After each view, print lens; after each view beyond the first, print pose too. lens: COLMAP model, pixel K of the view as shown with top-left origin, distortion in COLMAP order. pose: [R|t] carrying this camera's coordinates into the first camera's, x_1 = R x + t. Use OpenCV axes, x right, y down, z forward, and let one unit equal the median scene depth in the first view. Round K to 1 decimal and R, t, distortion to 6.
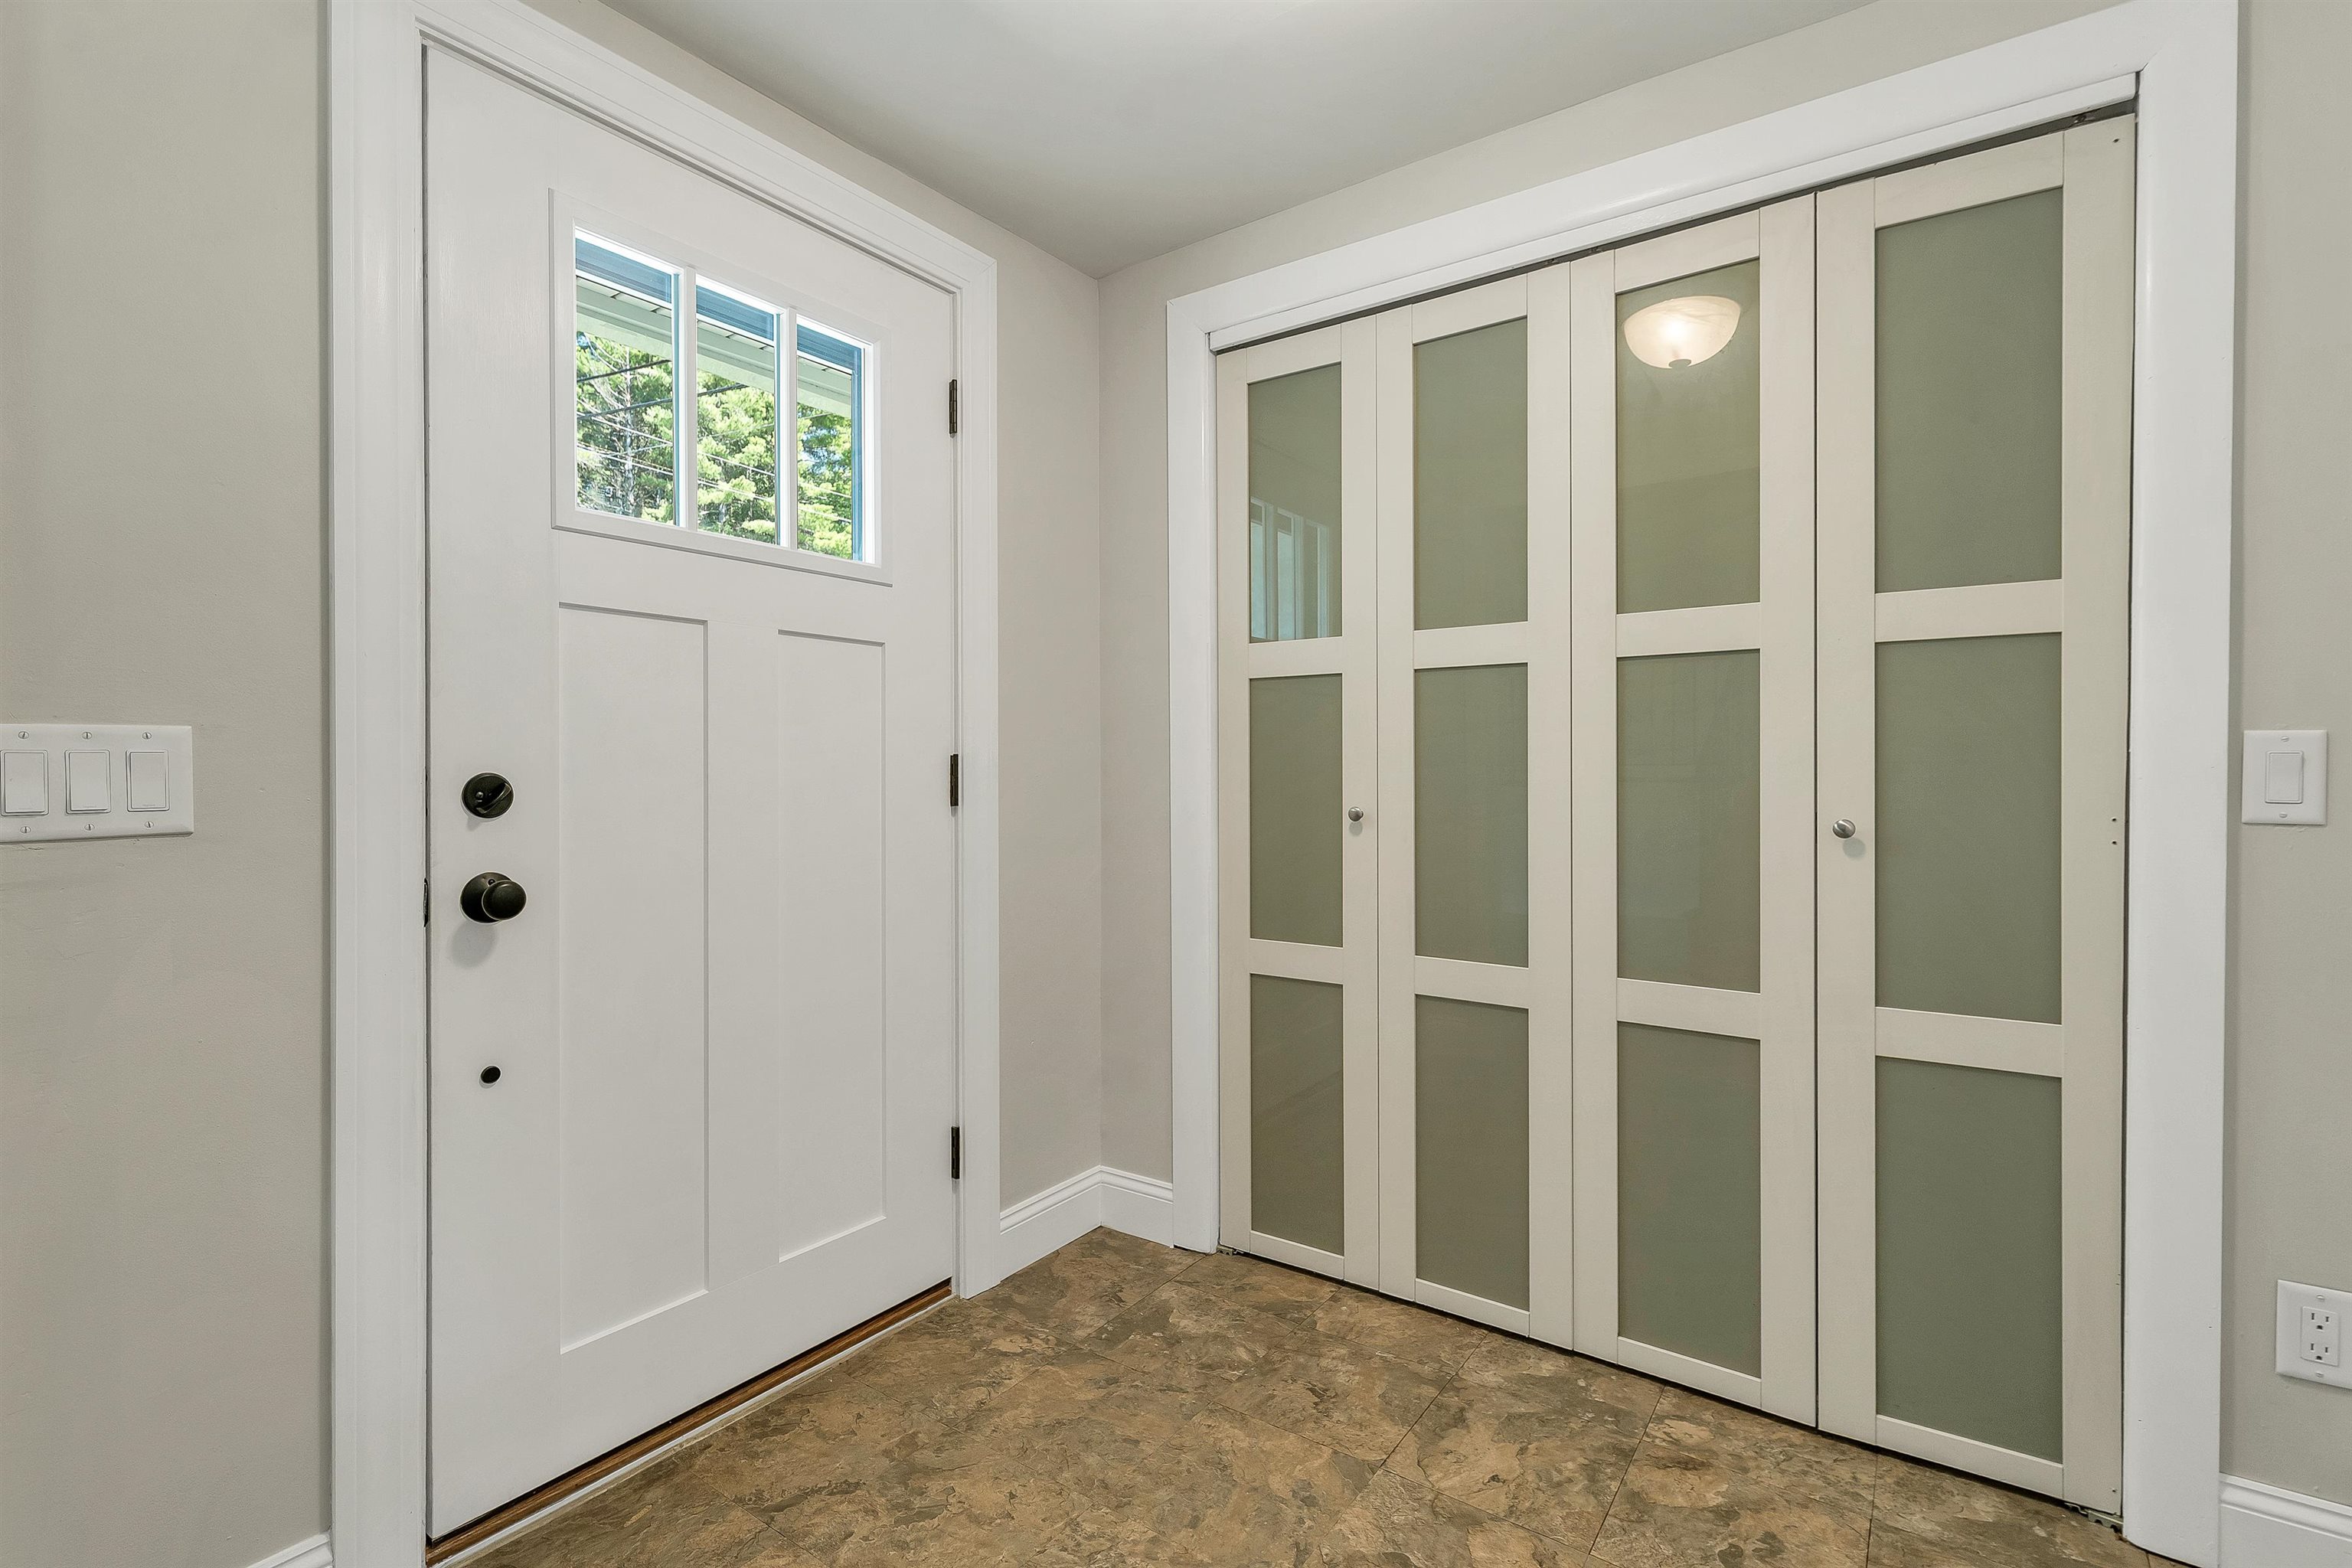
lens RADIAL K [[1080.4, 0, 1193.3], [0, 1080.4, 768.4], [0, 0, 1]] dist [0.003044, 0.000189]
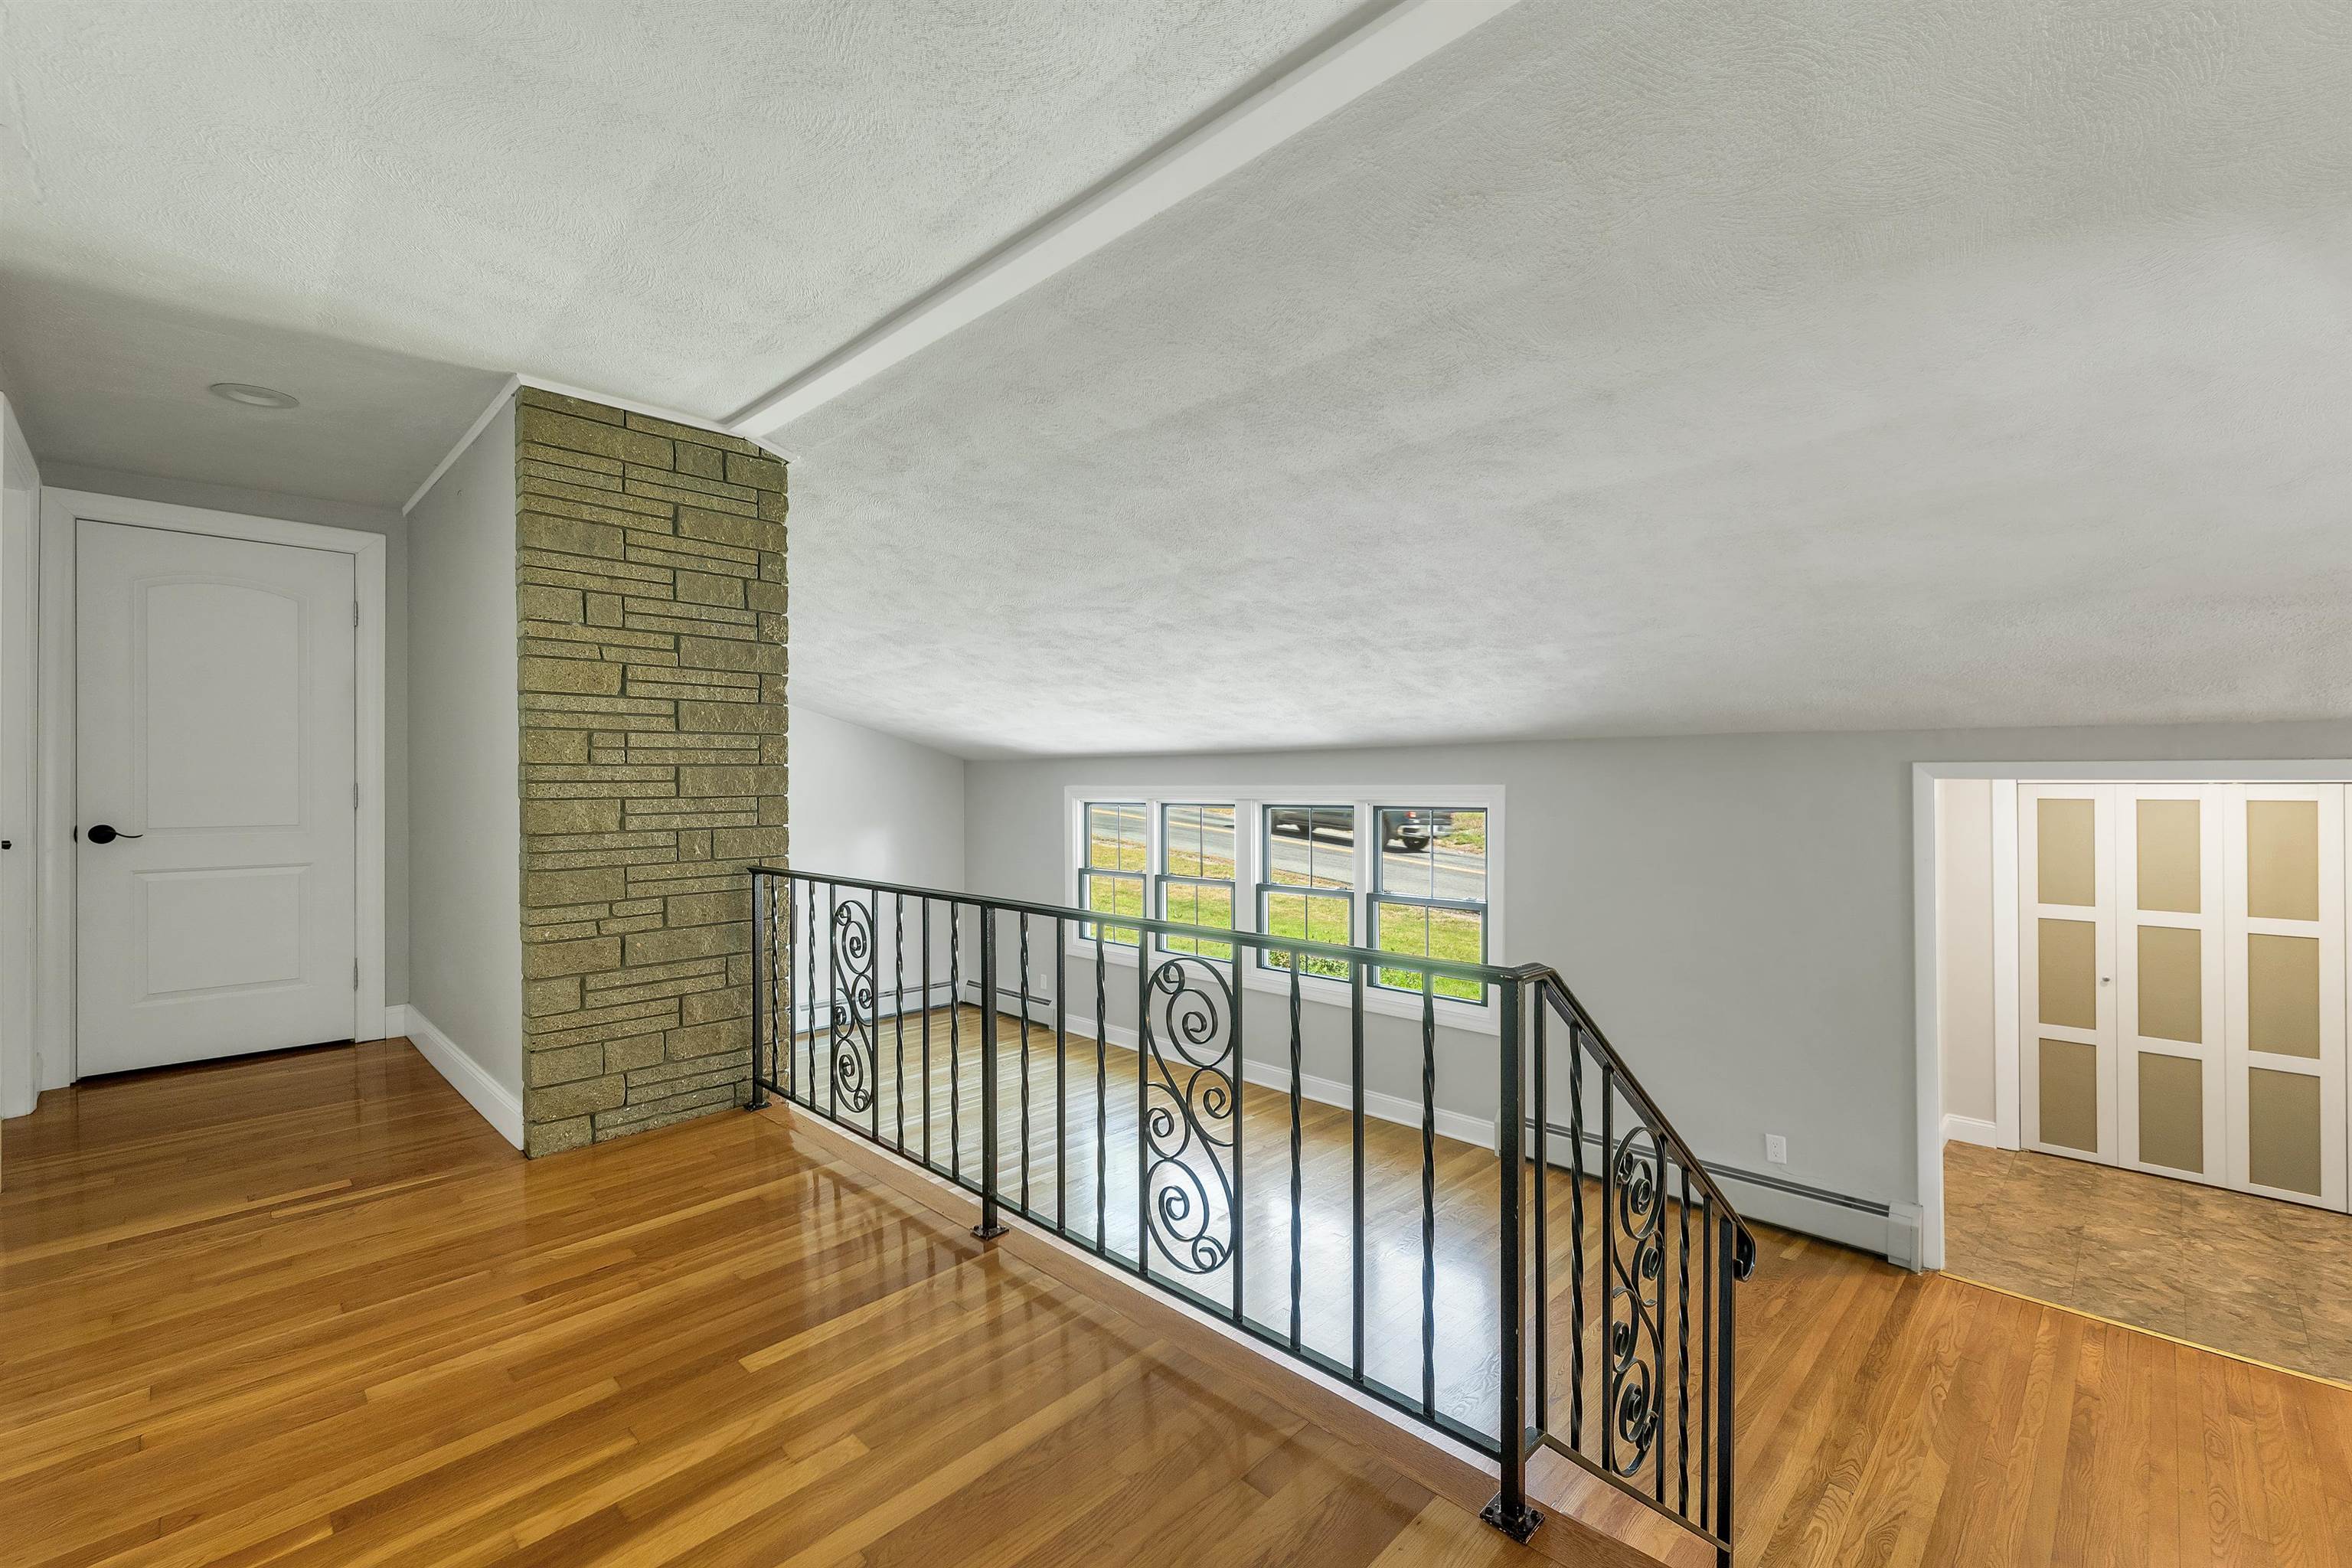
lens RADIAL K [[1013.4, 0, 1181.6], [0, 1013.4, 780.5], [0, 0, 1]] dist [0.003177, -0.001919]
pose [[0.984776, 0.001741, -0.173818, -1.569299], [-0.001179, 0.999994, 0.003333, -0.426824], [0.173822, -0.003077, 0.984772, -1.709463]]
